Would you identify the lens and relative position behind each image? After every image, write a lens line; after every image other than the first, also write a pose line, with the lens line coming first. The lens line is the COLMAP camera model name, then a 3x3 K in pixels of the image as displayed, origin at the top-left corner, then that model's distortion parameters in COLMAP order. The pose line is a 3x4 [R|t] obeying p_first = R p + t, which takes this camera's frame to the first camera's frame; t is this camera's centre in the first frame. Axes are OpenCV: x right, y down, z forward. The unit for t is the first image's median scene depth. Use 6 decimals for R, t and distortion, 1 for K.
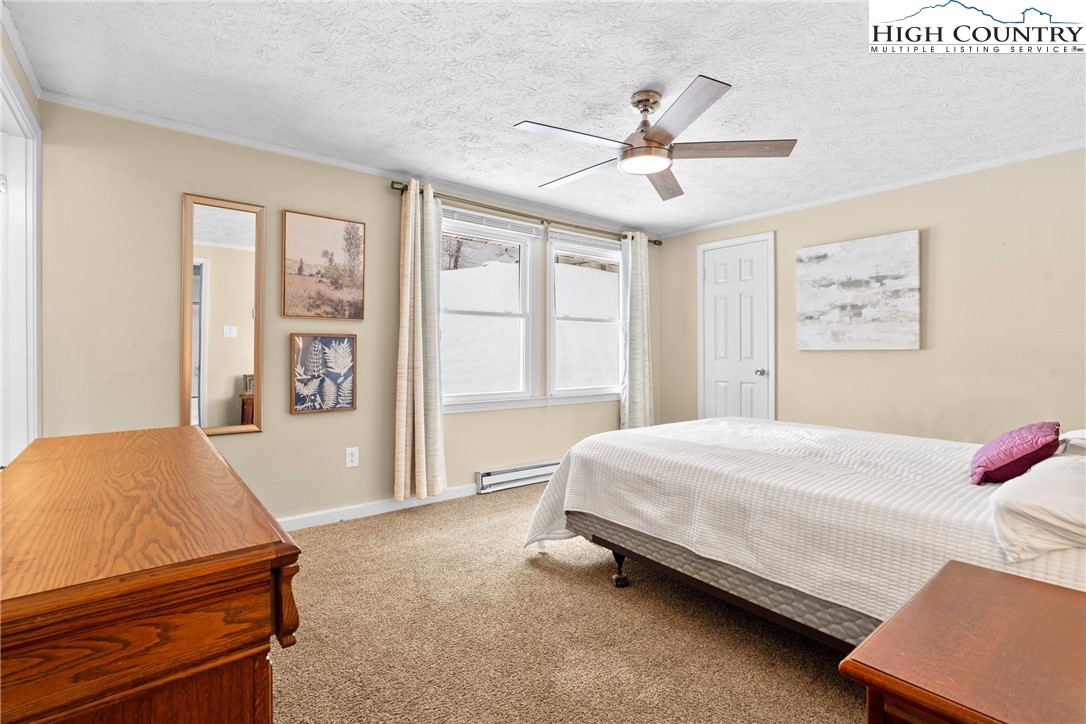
lens RADIAL K [[512.2, 0, 539.7], [0, 512.2, 339.5], [0, 0, 1]] dist [-0.000377, 0.000084]
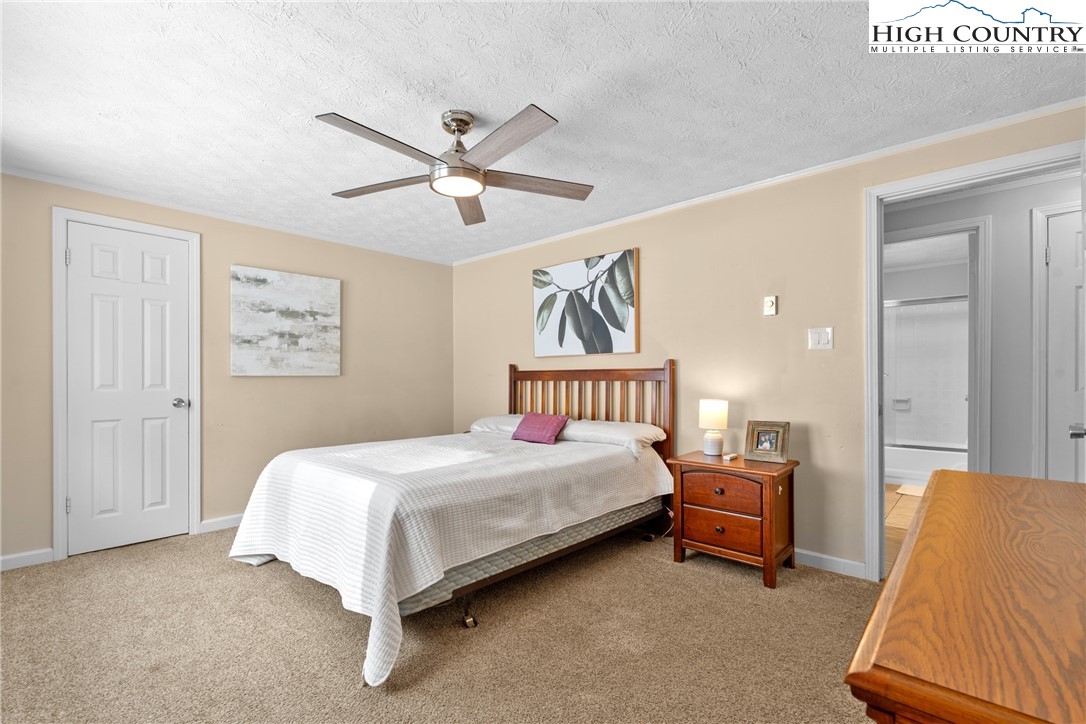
lens RADIAL K [[472.9, 0, 536.6], [0, 472.9, 389.4], [0, 0, 1]] dist [-0.002204, -0.000742]
pose [[-0.157532, -0.028695, 0.987097, -0.464087], [-0.024210, 0.999390, 0.025189, 0.012152], [-0.987217, -0.019930, -0.158131, 0.663017]]
